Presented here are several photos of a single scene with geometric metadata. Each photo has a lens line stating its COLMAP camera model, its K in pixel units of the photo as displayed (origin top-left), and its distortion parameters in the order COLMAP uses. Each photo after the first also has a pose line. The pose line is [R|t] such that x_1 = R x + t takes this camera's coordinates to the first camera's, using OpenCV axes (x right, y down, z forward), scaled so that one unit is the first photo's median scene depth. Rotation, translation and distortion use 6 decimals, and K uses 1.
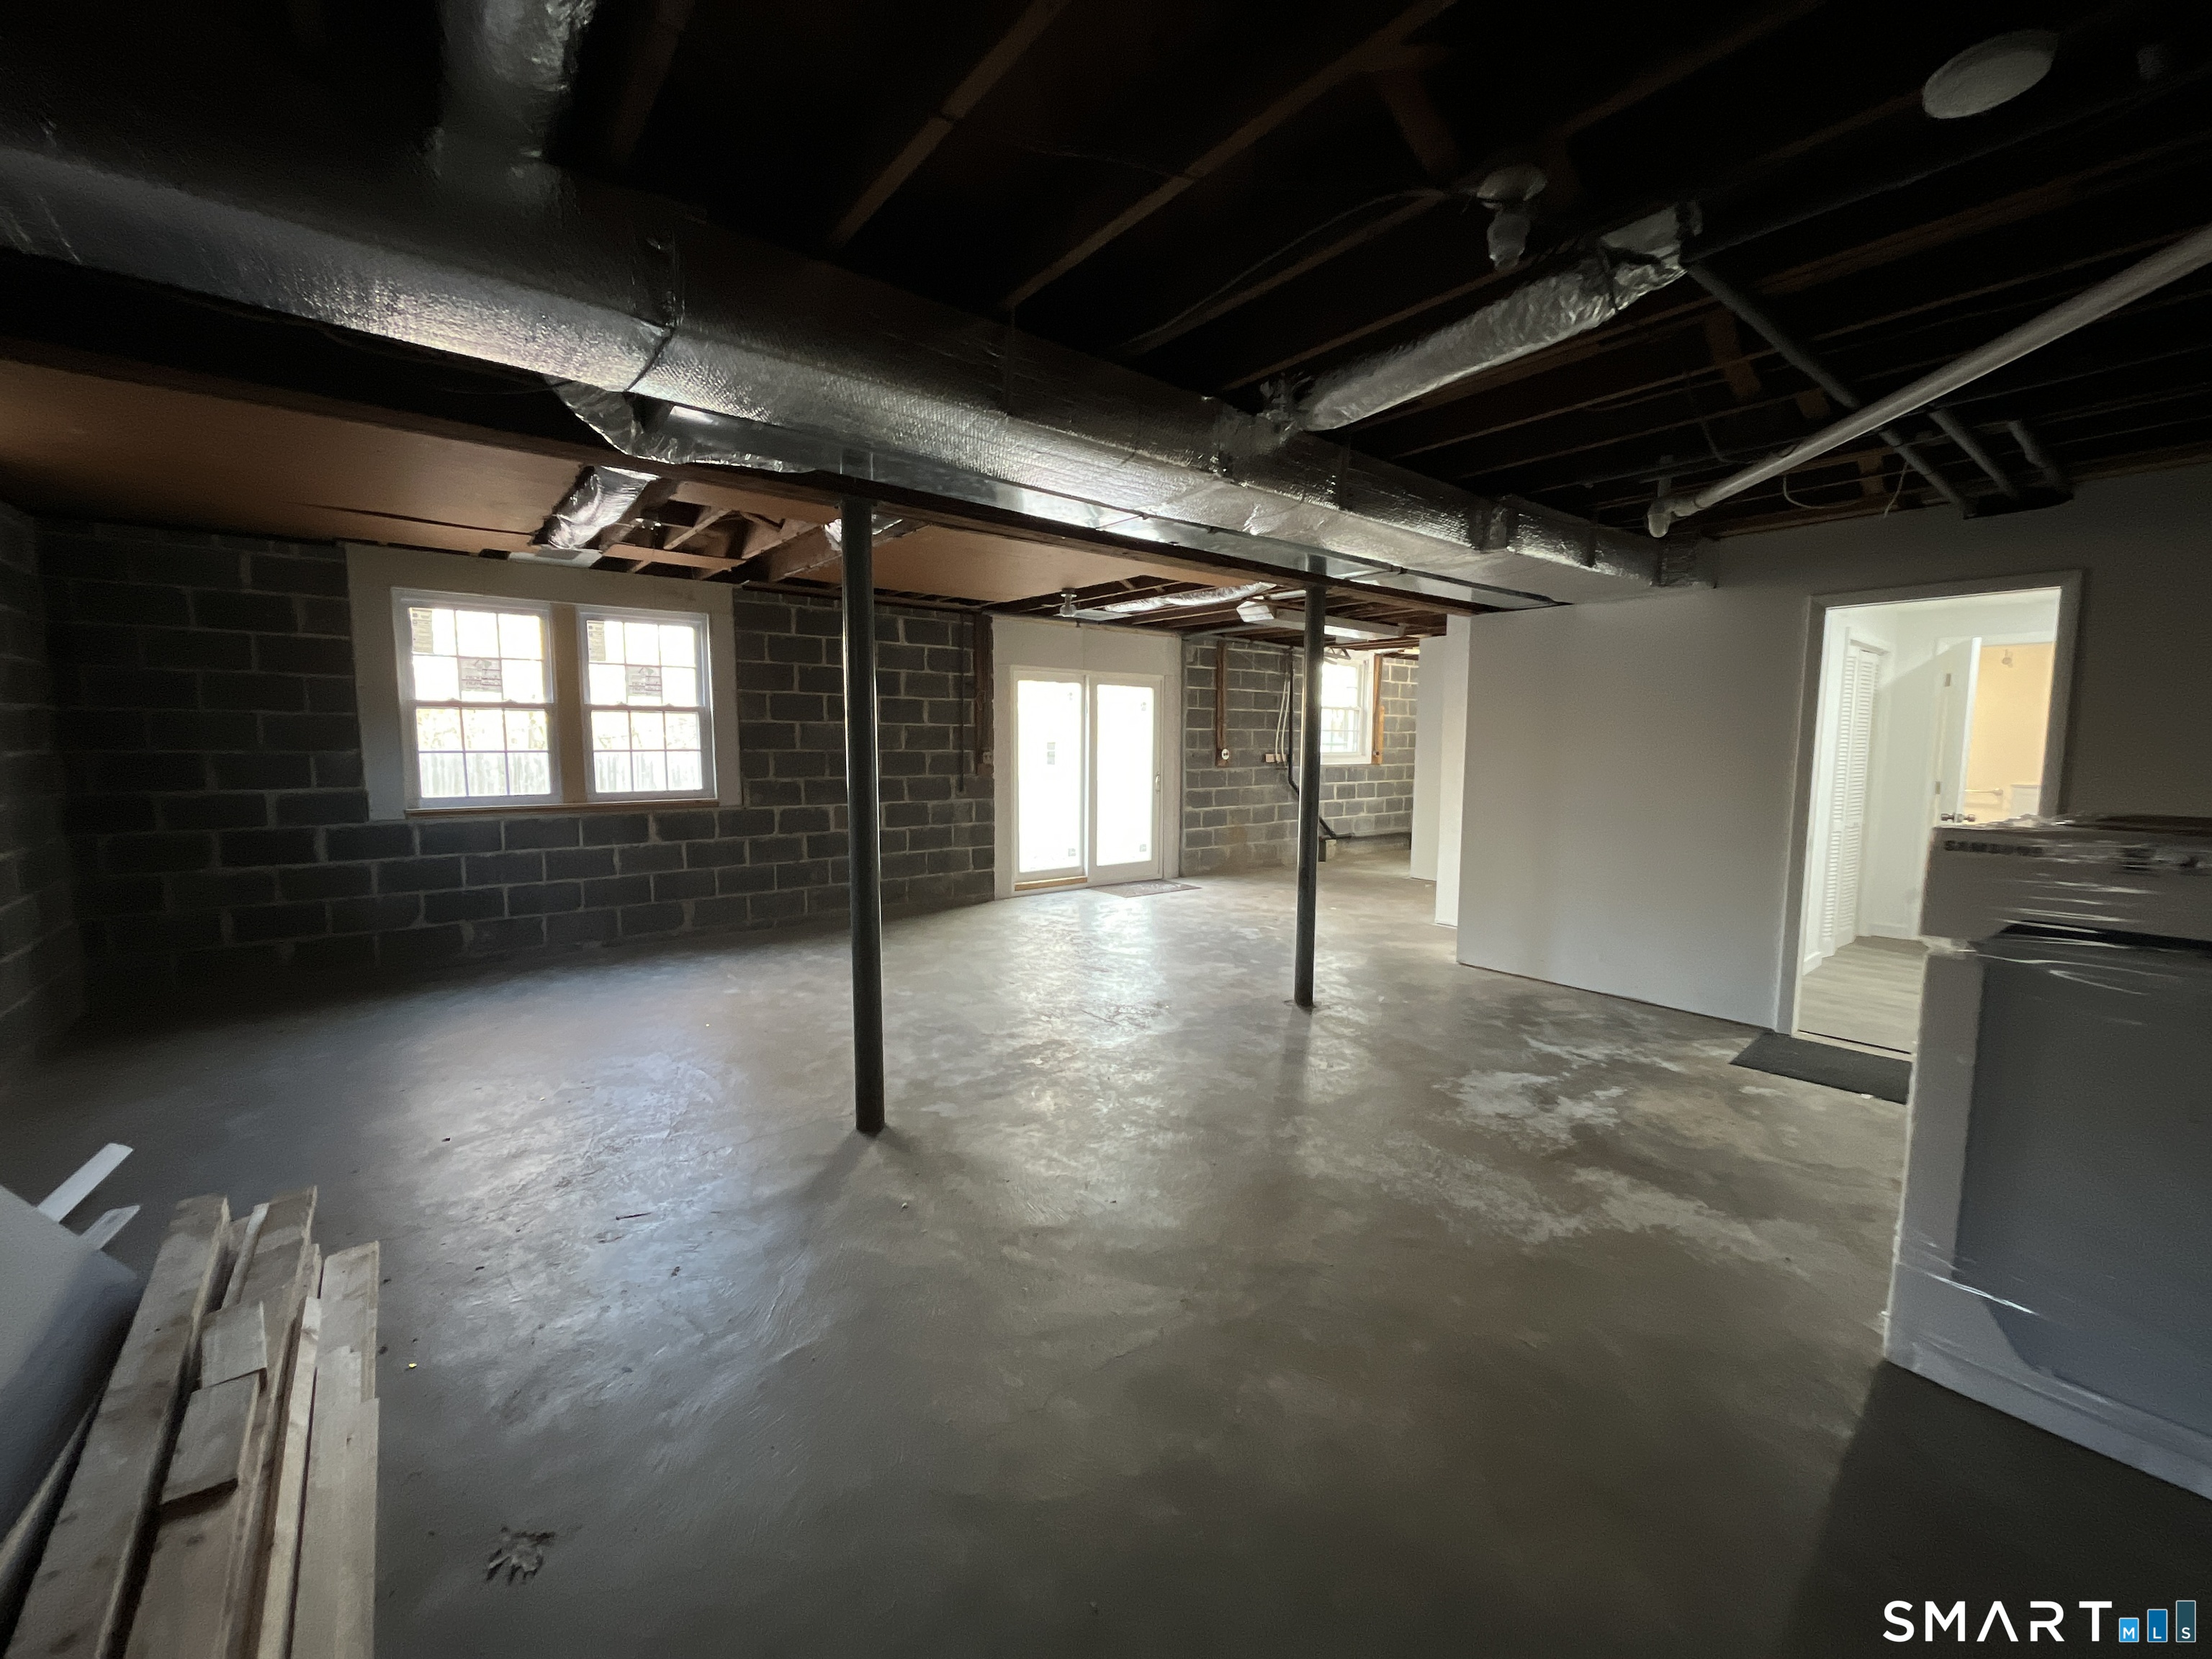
lens RADIAL K [[883.5, 0, 1106.1], [0, 883.5, 833.9], [0, 0, 1]] dist [-0.003795, -0.000500]
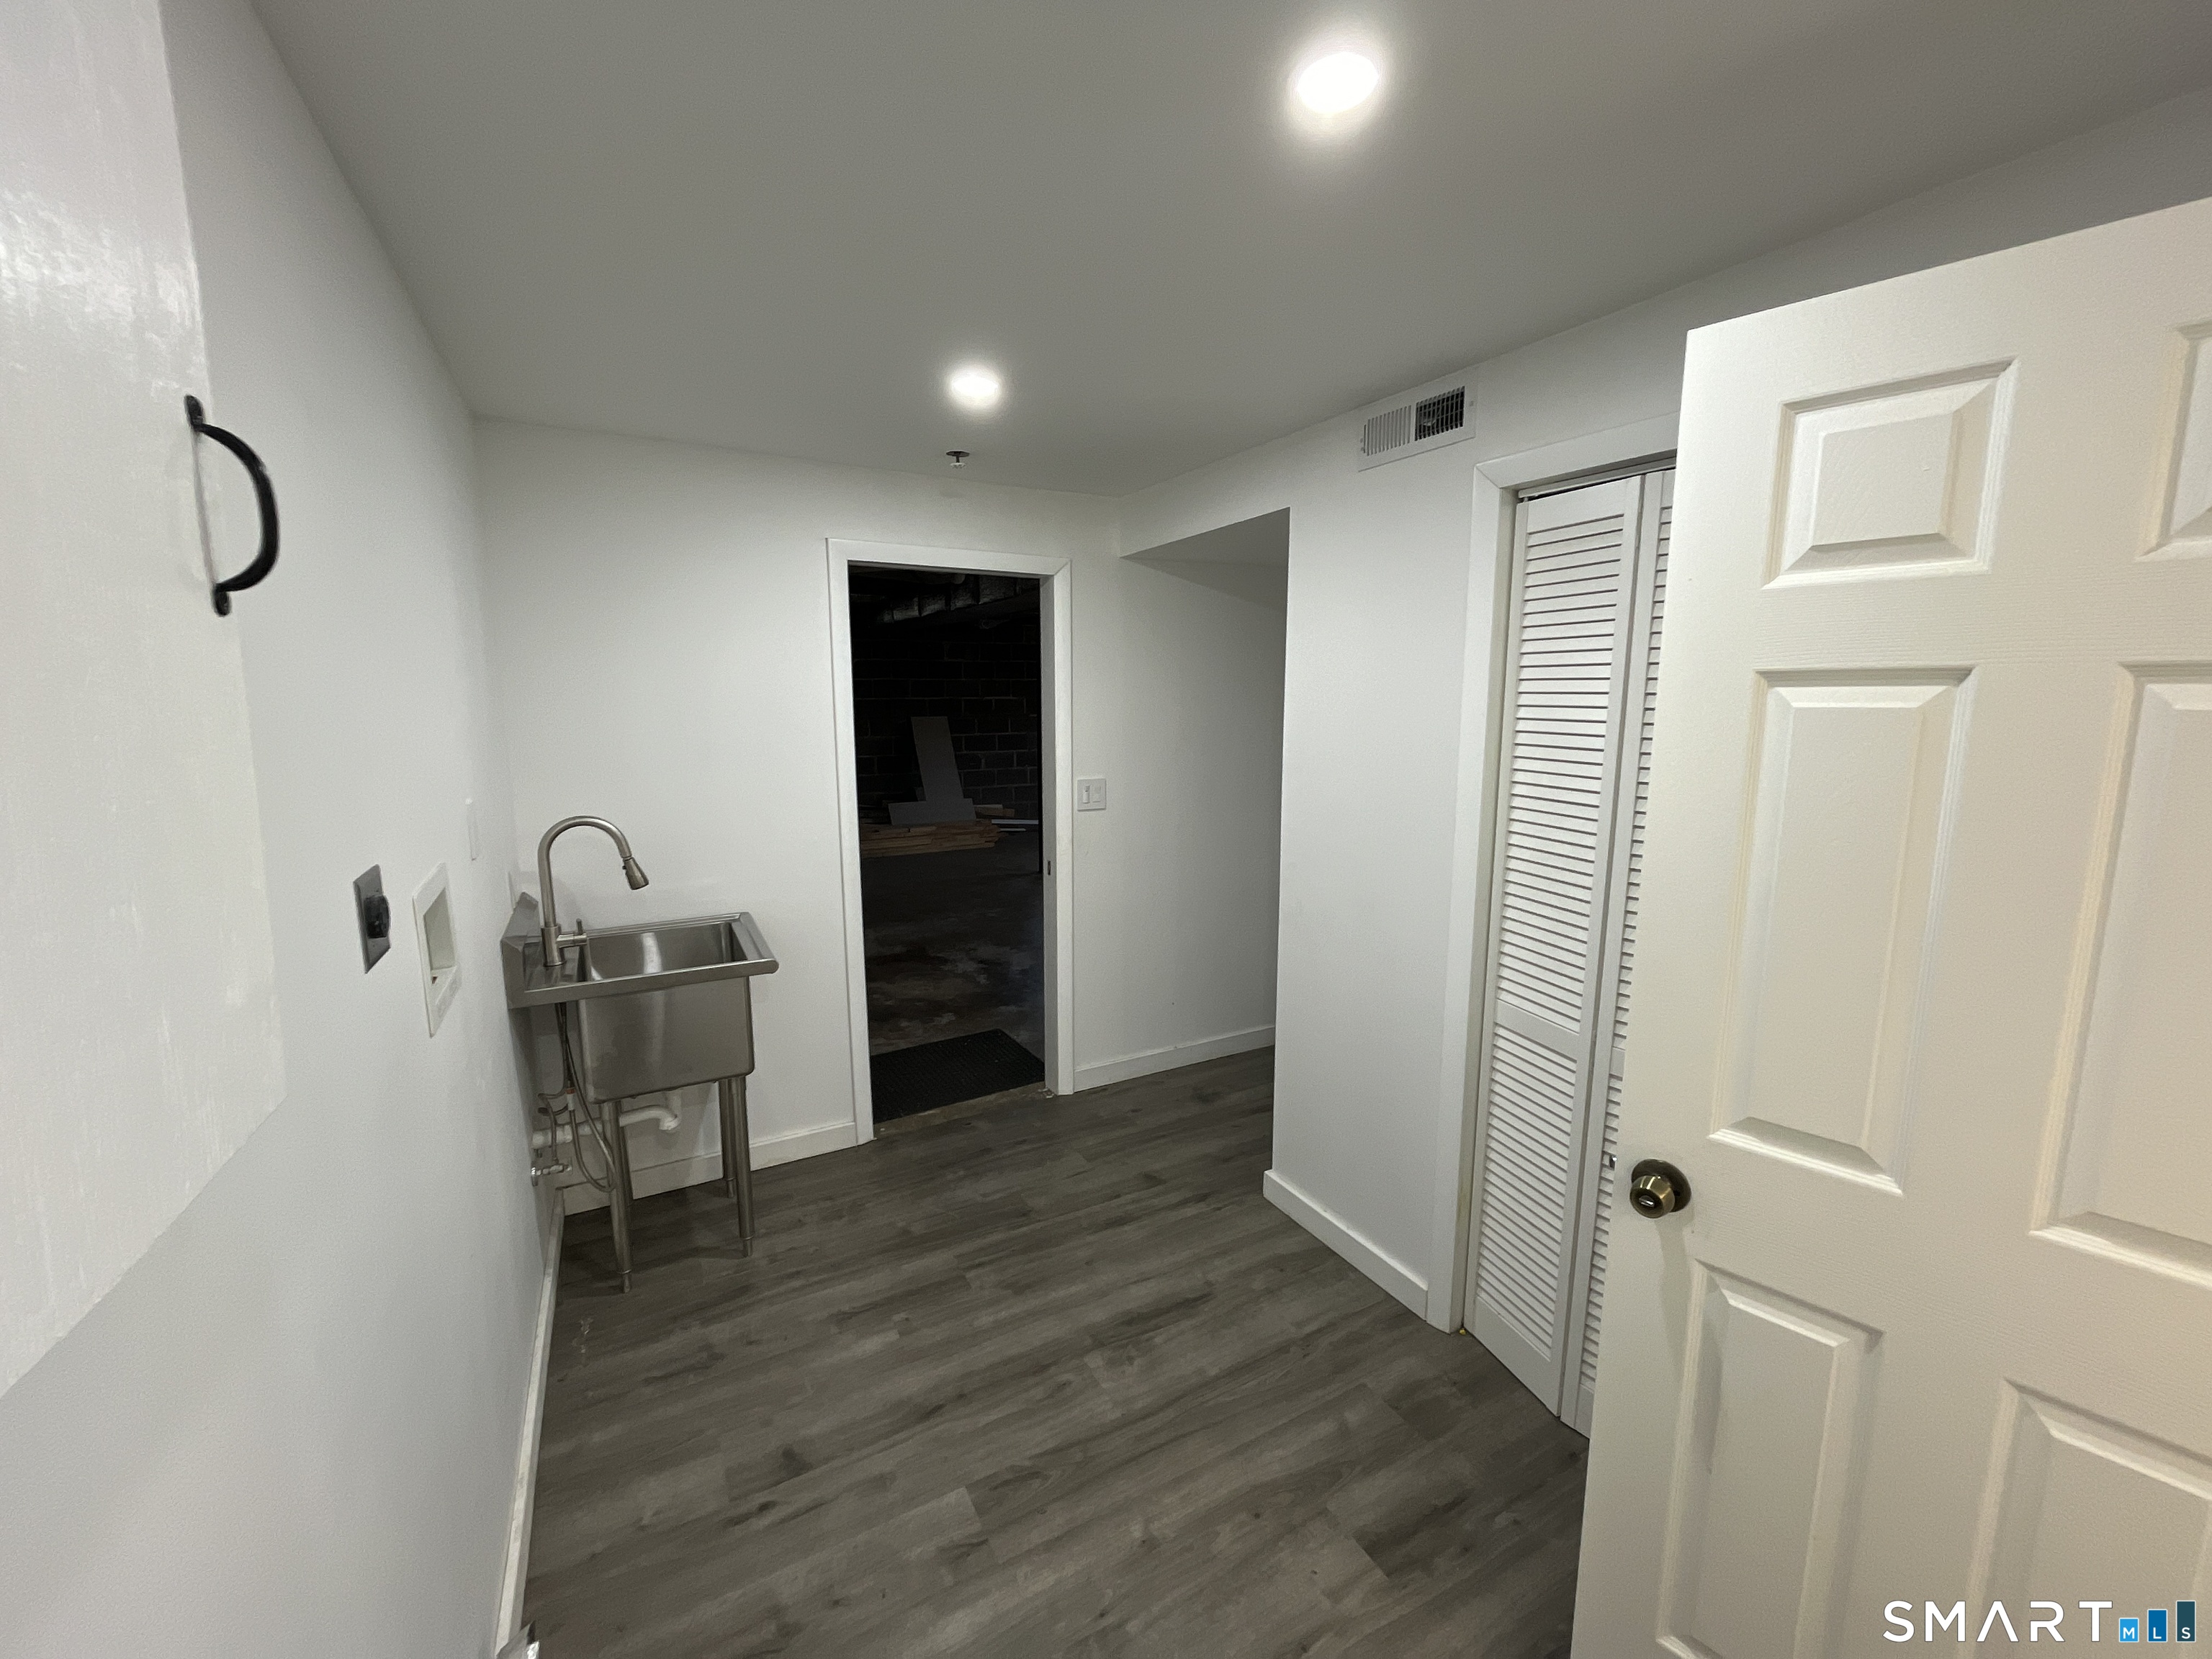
lens RADIAL K [[883.5, 0, 1109.1], [0, 883.5, 821.2], [0, 0, 1]] dist [-0.003795, -0.000500]
pose [[-0.175093, 0.140387, -0.974492, 1.184219], [-0.106854, 0.981226, 0.160556, -0.126616], [0.978736, 0.132241, -0.156805, 0.877634]]
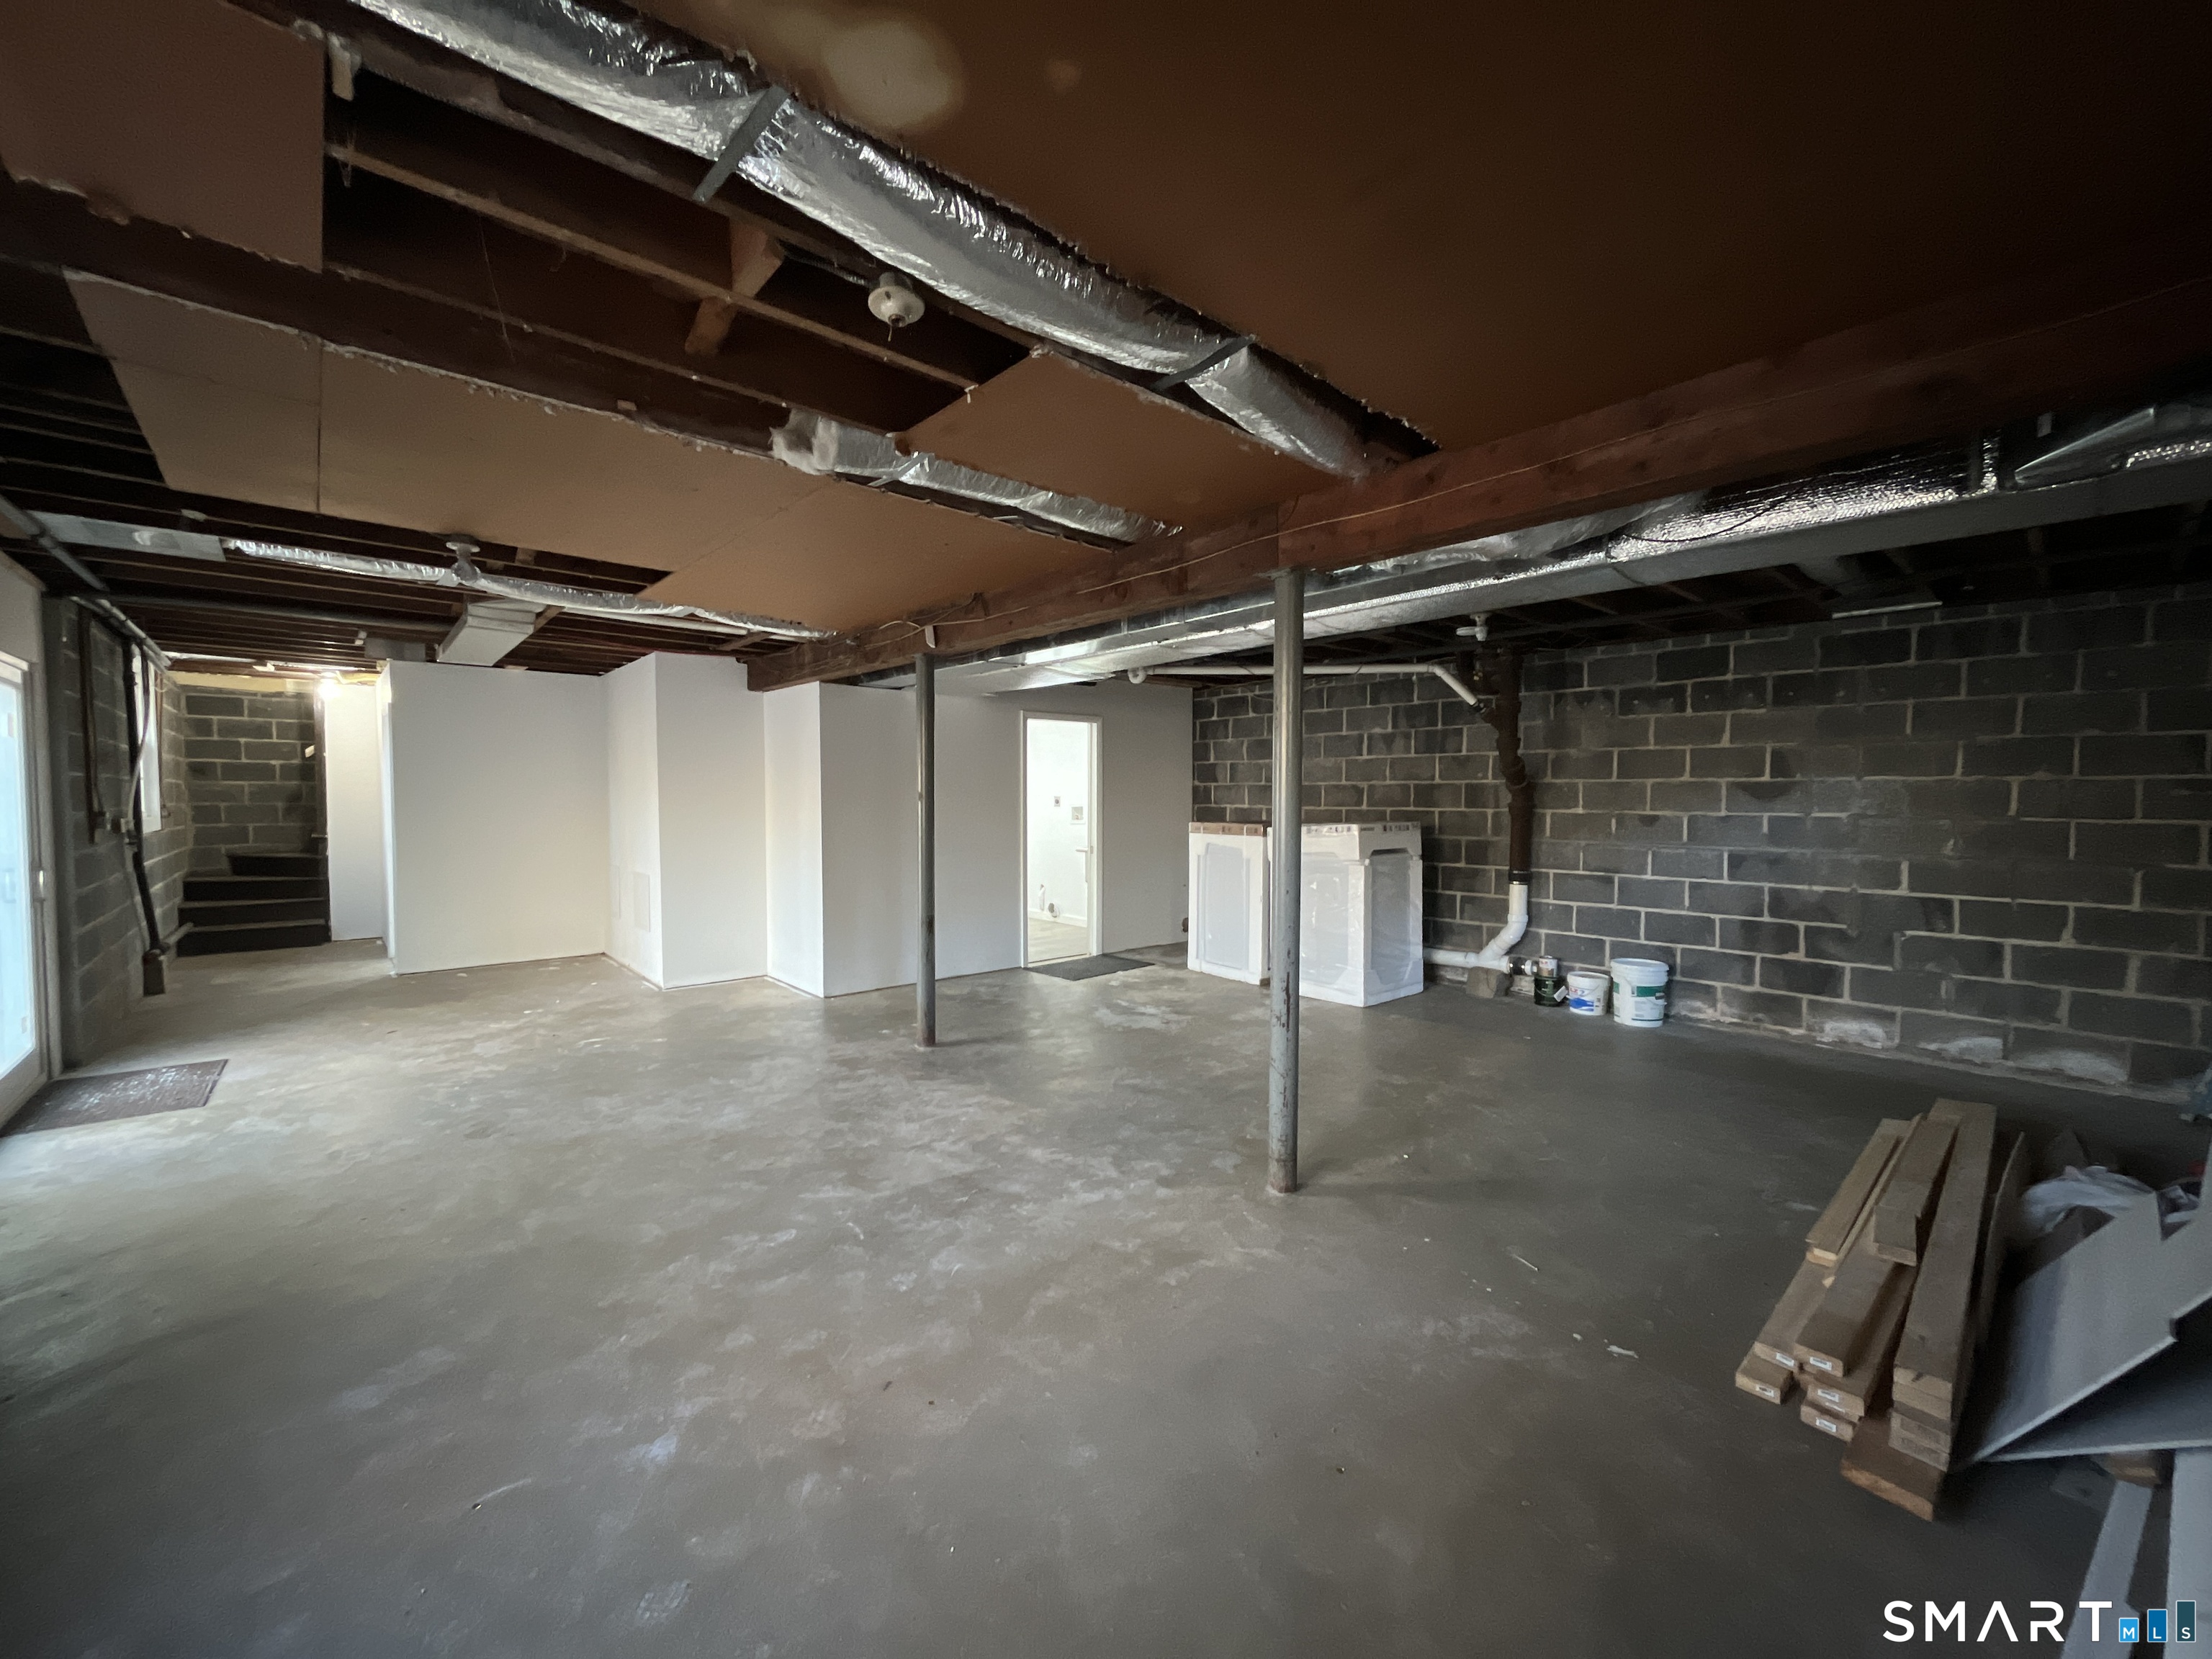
lens RADIAL K [[883.5, 0, 1112.8], [0, 883.5, 831.1], [0, 0, 1]] dist [-0.003795, -0.000500]
pose [[-0.059769, -0.046286, 0.997139, -0.695179], [0.102902, 0.993317, 0.052277, -0.078386], [-0.992894, 0.105732, -0.054607, 0.682333]]
